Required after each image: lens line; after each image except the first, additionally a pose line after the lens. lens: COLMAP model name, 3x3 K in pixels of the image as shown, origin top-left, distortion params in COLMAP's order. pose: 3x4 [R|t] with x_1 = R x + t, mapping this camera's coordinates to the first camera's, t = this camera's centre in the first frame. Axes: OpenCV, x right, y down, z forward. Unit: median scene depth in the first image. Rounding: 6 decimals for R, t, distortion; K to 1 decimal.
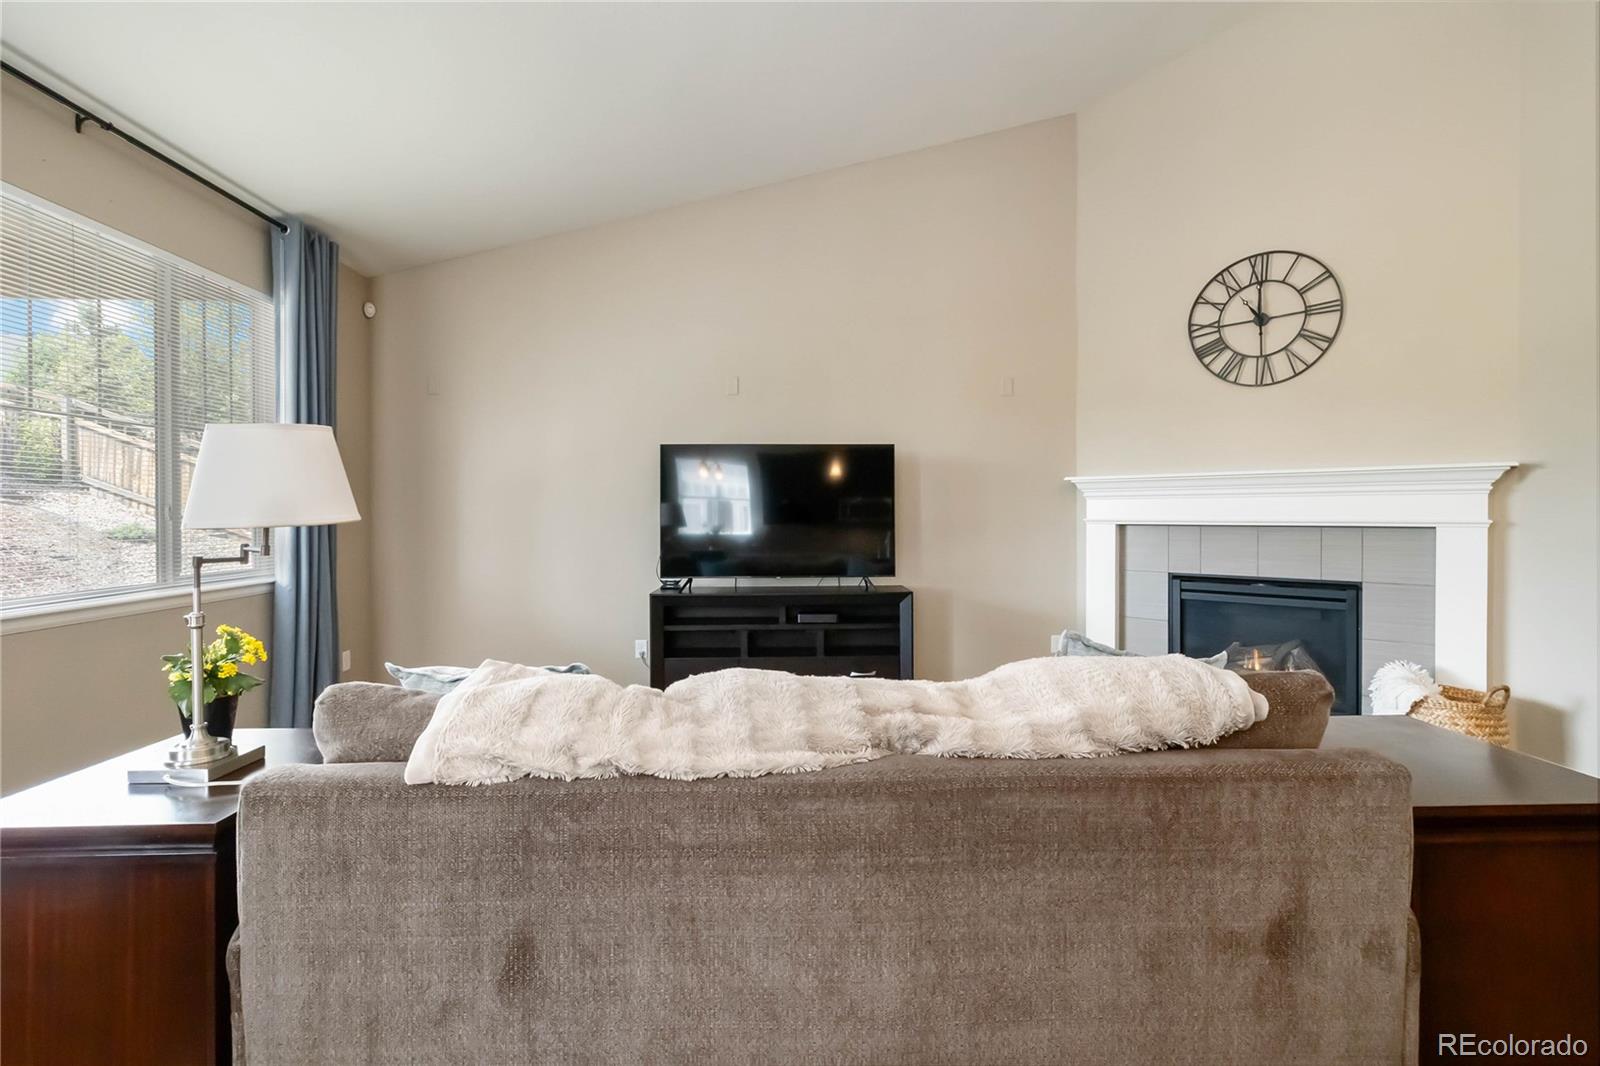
lens RADIAL K [[755.3, 0, 804.6], [0, 755.3, 509.3], [0, 0, 1]] dist [0.001325, 0.000421]
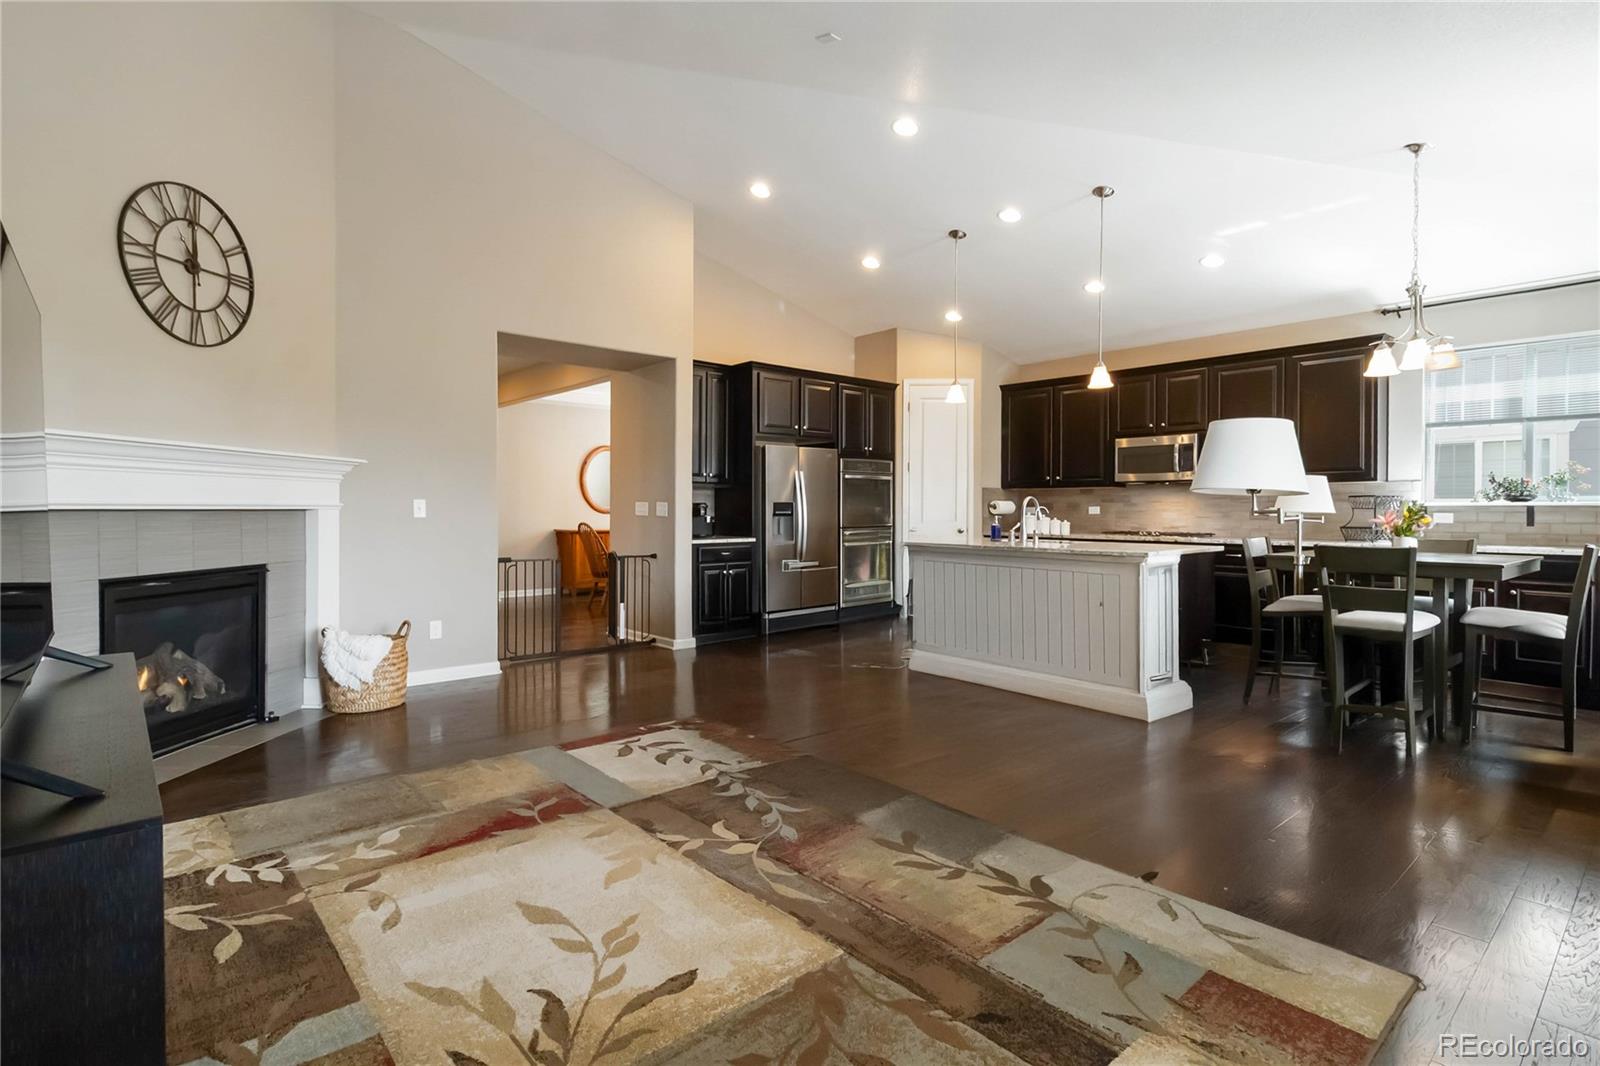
lens RADIAL K [[791.5, 0, 811.7], [0, 791.5, 514.2], [0, 0, 1]] dist [0.001550, 0.000300]
pose [[-0.632744, -0.003998, 0.774350, -0.514899], [-0.001136, 0.999990, 0.004235, 0.021641], [-0.774360, 0.001801, -0.632743, 1.012823]]
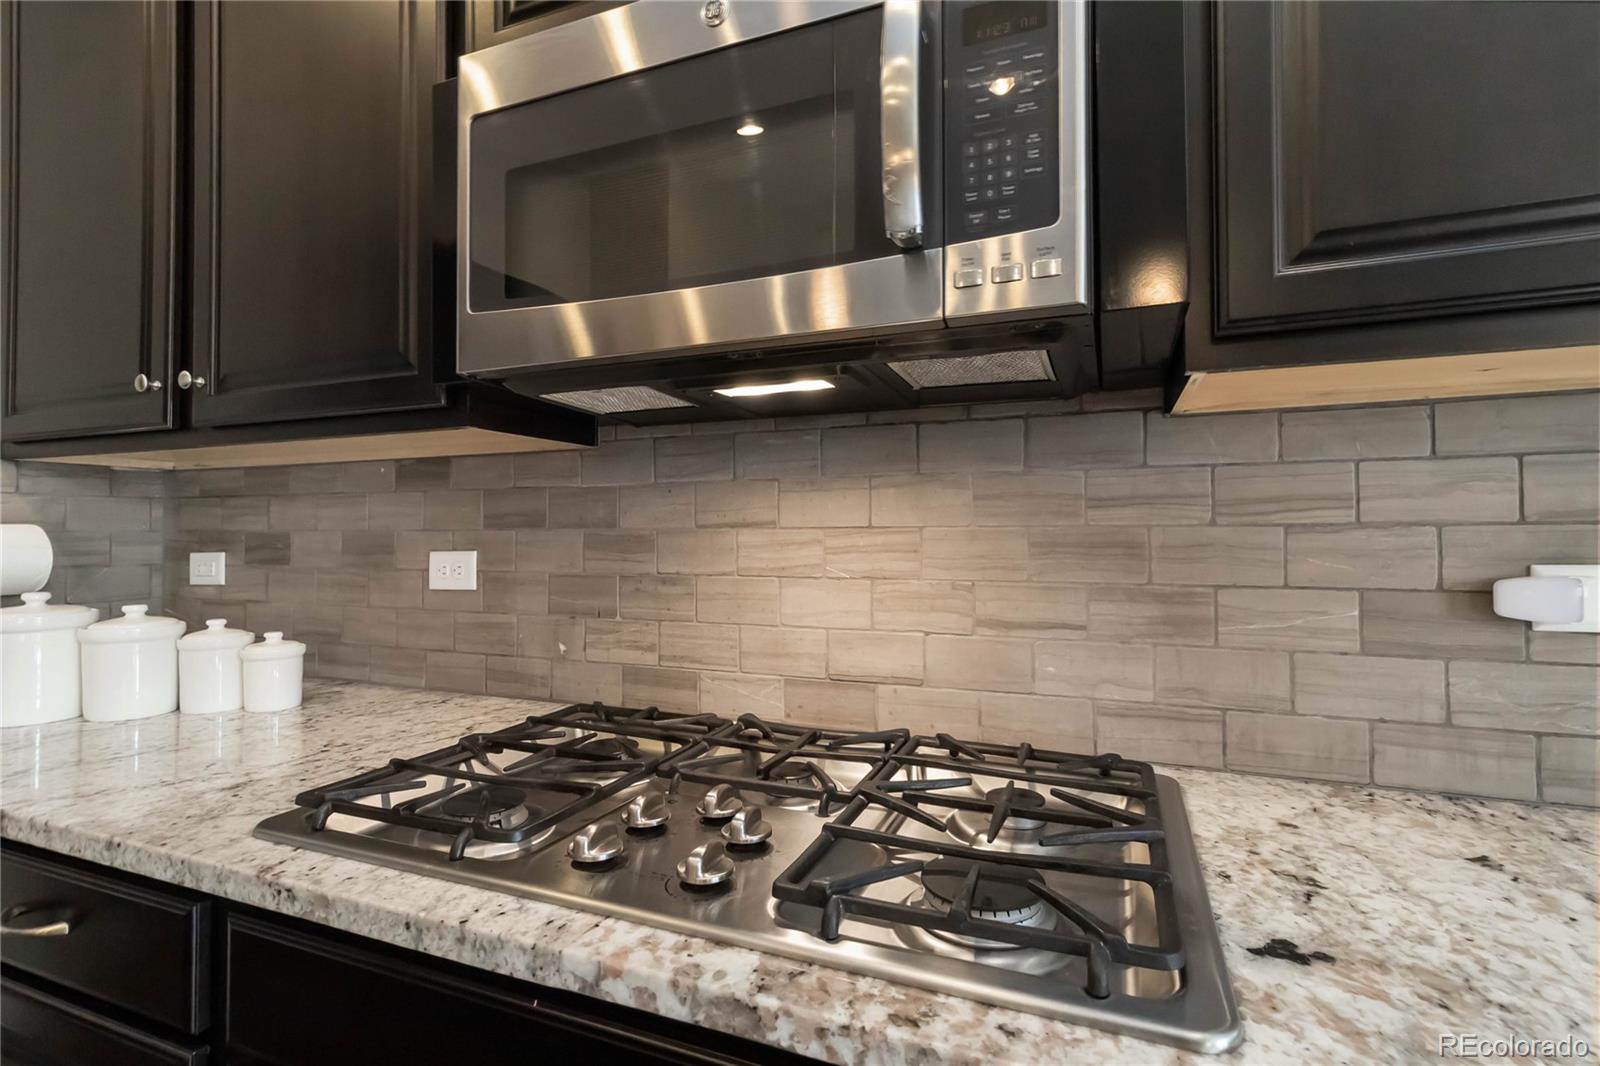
lens RADIAL K [[751.2, 0, 798.9], [0, 751.2, 524.7], [0, 0, 1]] dist [0.004419, 0.000430]
pose [[-0.909159, 0.011767, 0.416284, 0.217836], [0.007673, 0.999904, -0.011506, 0.003982], [-0.416379, -0.007267, -0.909162, -0.424298]]
